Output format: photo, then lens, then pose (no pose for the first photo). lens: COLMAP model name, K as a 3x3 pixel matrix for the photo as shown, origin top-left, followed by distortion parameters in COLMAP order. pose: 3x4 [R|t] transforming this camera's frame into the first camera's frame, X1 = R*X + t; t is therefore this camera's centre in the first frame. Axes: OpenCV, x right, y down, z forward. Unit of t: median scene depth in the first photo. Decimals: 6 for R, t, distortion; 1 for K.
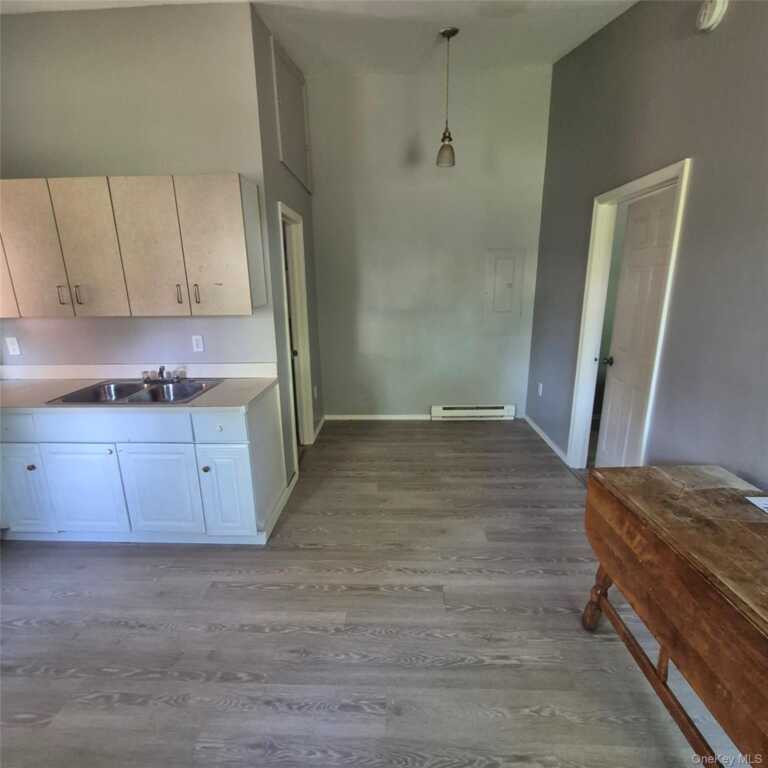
lens RADIAL K [[395.4, 0, 381.3], [0, 395.4, 380.5], [0, 0, 1]] dist [-0.001917, 0.000343]
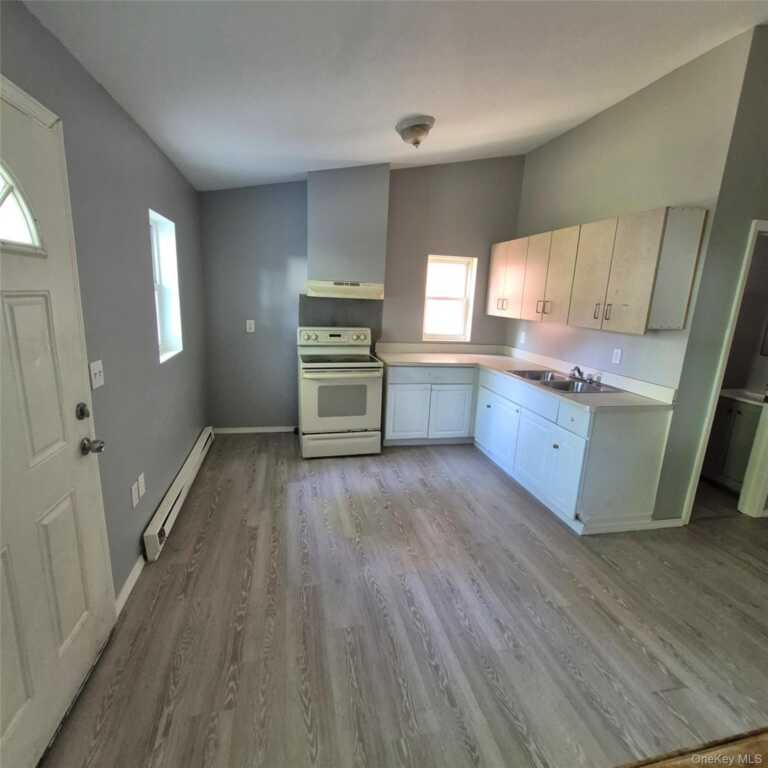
lens RADIAL K [[395.4, 0, 378.6], [0, 395.4, 382.2], [0, 0, 1]] dist [-0.001917, 0.000343]
pose [[0.255507, 0.239390, -0.936701, 0.564938], [-0.283280, 0.944875, 0.164208, -0.019182], [0.924375, 0.223392, 0.309236, 0.033025]]
